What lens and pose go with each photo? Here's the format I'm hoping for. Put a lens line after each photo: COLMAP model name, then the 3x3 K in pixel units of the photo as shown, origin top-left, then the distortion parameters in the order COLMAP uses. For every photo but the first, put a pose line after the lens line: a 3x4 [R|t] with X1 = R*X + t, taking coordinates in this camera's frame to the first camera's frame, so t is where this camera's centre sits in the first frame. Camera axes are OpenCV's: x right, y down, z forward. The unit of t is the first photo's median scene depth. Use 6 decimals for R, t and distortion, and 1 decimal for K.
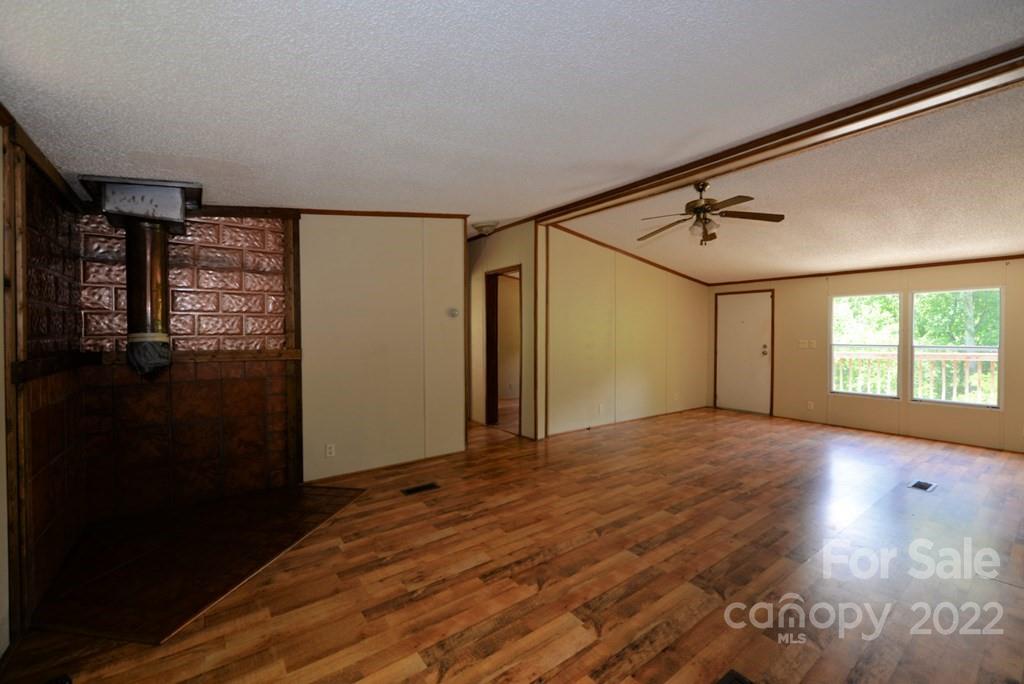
lens RADIAL K [[418.6, 0, 513.5], [0, 418.6, 340.7], [0, 0, 1]] dist [-0.002940, -0.000711]
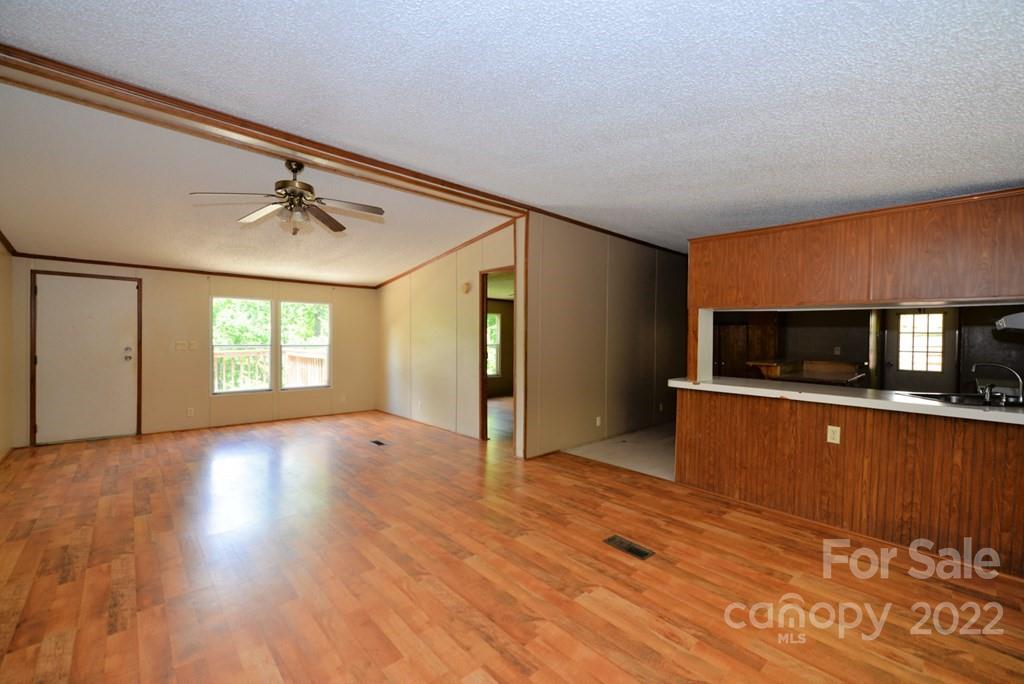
lens RADIAL K [[418.6, 0, 513.5], [0, 418.6, 340.7], [0, 0, 1]] dist [-0.002940, -0.000711]
pose [[-0.102683, -0.007471, 0.994686, -0.536318], [0.000543, 0.999971, 0.007566, -0.016506], [-0.994714, 0.001317, -0.102675, 0.737183]]
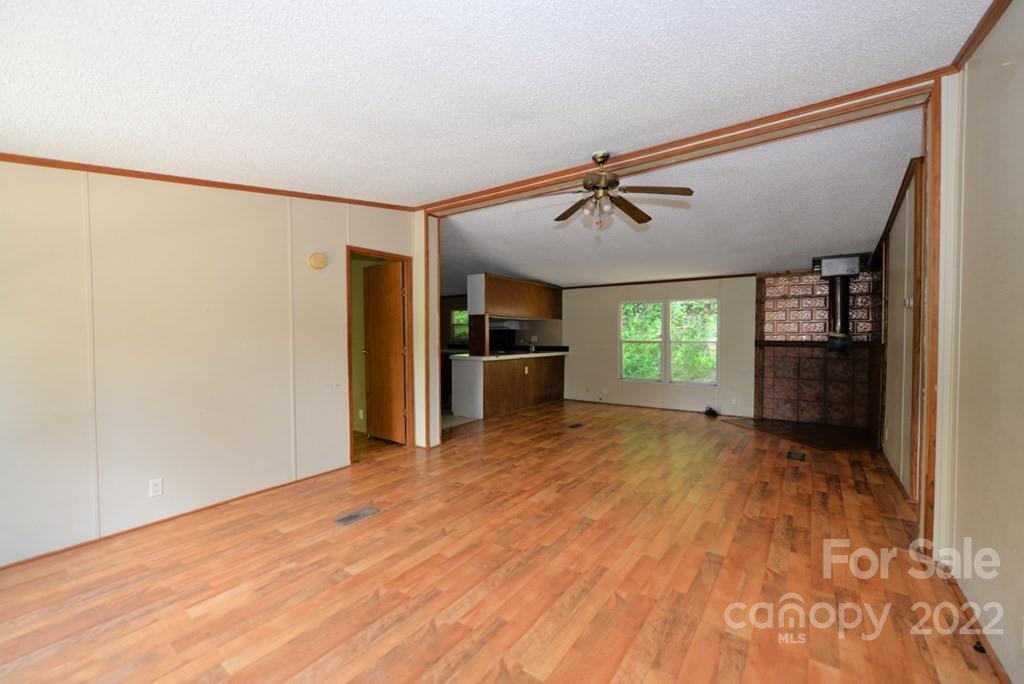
lens RADIAL K [[418.6, 0, 513.5], [0, 418.6, 340.7], [0, 0, 1]] dist [-0.002940, -0.000711]
pose [[-0.953987, 0.009527, -0.299698, 1.003857], [0.000407, 0.999535, 0.030481, -0.029723], [0.299849, 0.028956, -0.953547, 2.030436]]
